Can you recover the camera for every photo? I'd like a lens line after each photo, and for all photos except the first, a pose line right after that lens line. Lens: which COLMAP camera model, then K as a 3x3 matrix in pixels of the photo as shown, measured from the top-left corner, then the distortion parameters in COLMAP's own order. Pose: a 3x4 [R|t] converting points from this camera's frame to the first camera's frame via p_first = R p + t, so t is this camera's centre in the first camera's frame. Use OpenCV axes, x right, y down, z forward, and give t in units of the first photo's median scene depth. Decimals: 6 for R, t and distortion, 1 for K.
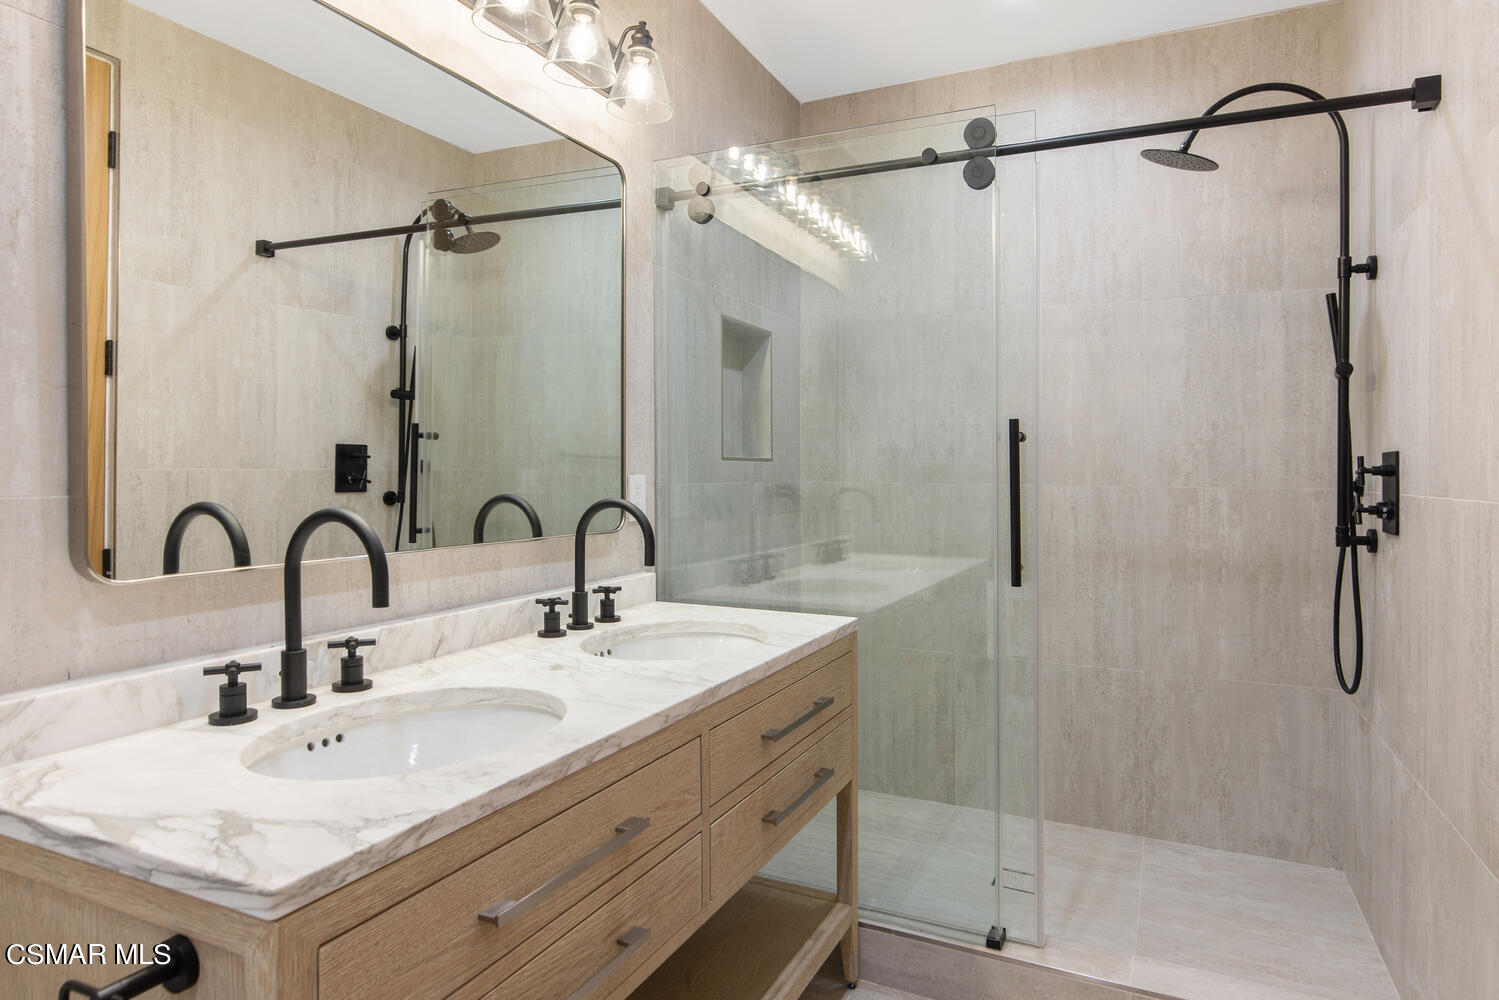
lens RADIAL K [[894.2, 0, 752.4], [0, 894.2, 470.5], [0, 0, 1]] dist [0.020859, -0.014868]
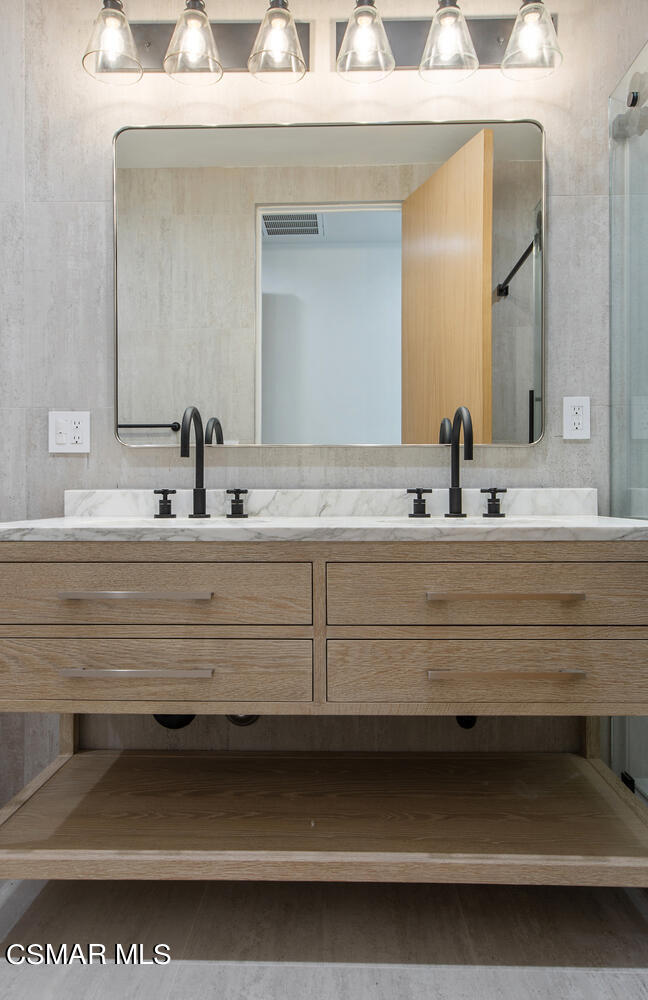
lens RADIAL K [[672.4, 0, 324.0], [0, 672.4, 500.0], [0, 0, 1]] dist [0.007535, 0.001939]
pose [[0.395844, 0.000030, -0.918318, 0.904753], [0.000563, 1.000000, 0.000275, 0.236505], [0.918318, -0.000626, 0.395844, 0.730300]]
